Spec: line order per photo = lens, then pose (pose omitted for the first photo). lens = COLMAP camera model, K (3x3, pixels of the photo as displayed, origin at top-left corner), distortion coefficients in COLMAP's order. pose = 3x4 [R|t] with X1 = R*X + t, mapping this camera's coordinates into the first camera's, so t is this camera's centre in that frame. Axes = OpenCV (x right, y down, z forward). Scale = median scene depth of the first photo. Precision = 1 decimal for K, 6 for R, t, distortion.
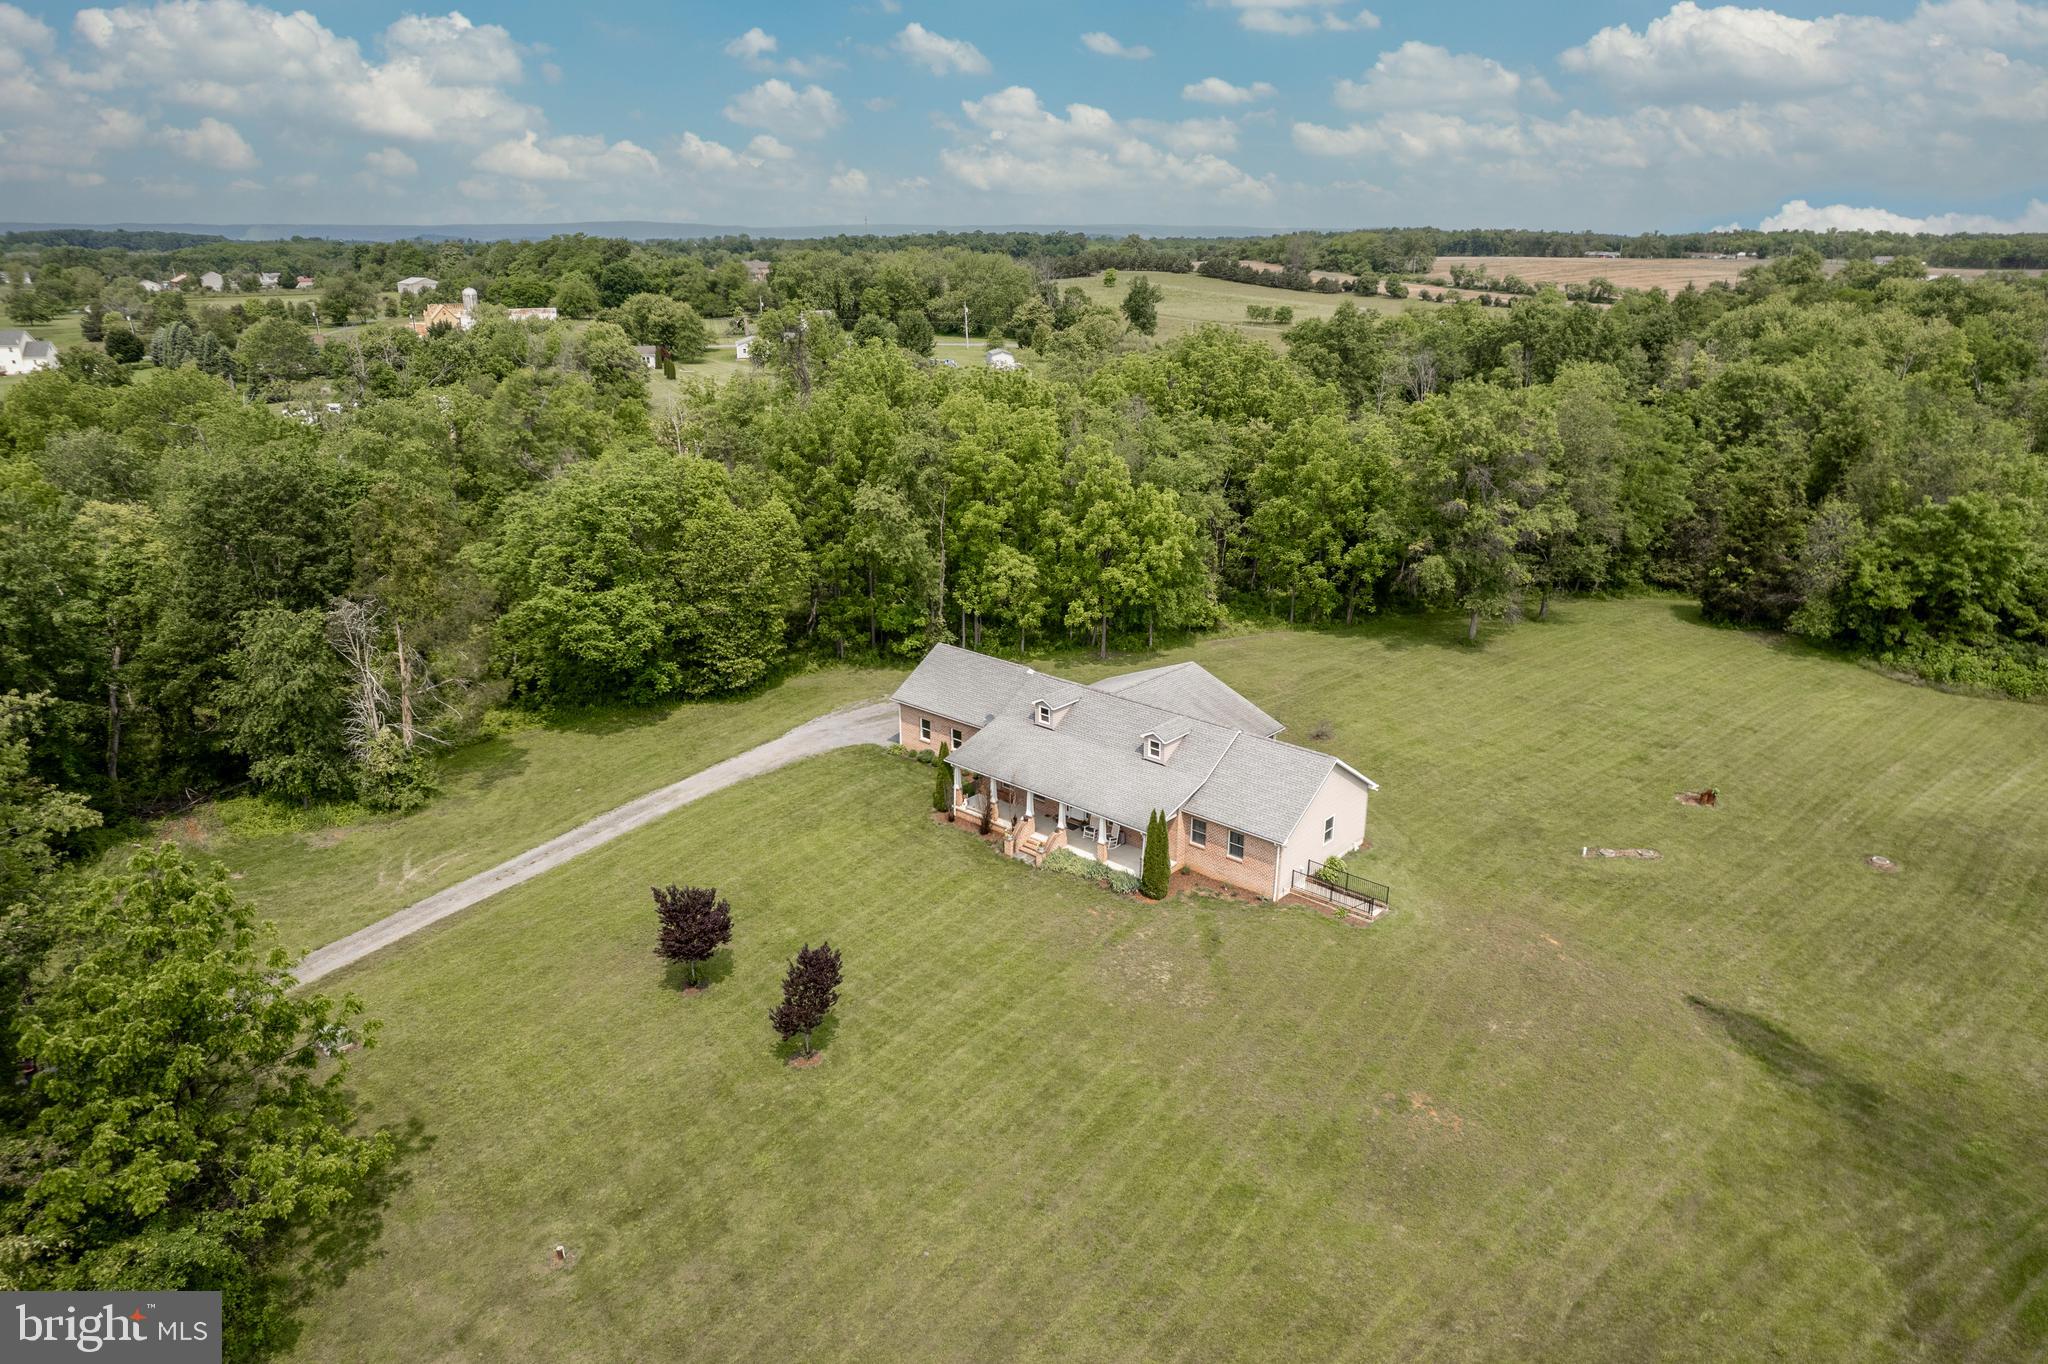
lens RADIAL K [[1313.8, 0, 1023.9], [0, 1313.8, 690.8], [0, 0, 1]] dist [-0.078140, 0.065394]
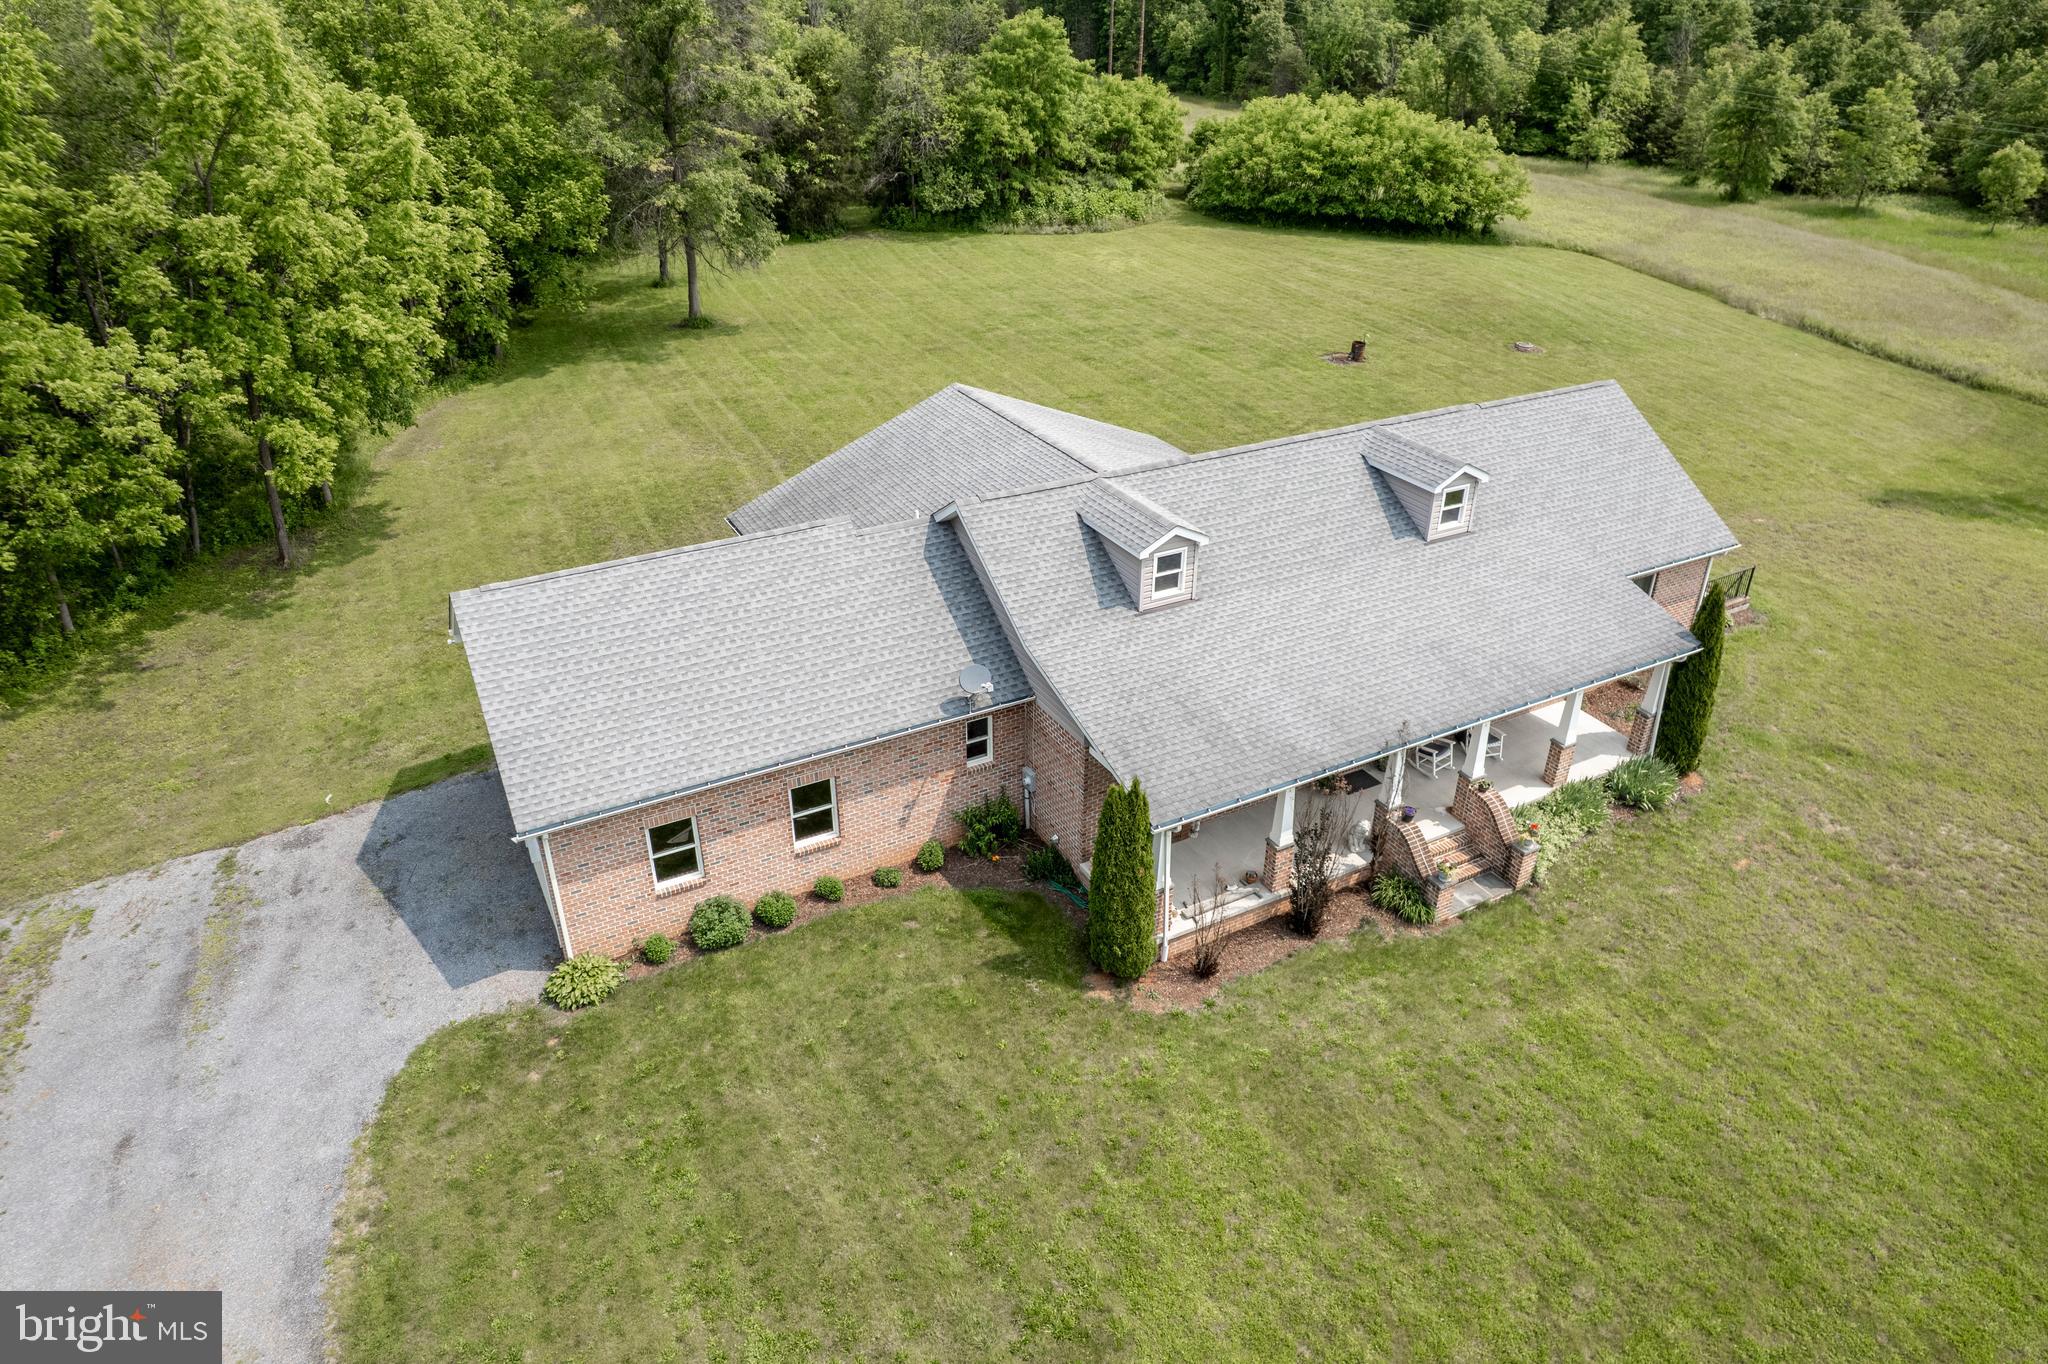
lens RADIAL K [[1313.8, 0, 1023.9], [0, 1313.8, 690.8], [0, 0, 1]] dist [-0.078140, 0.065394]
pose [[0.332334, -0.463676, 0.821315, -0.232265], [0.306767, 0.876602, 0.370759, -0.074187], [-0.891879, 0.128737, 0.433566, 0.677596]]
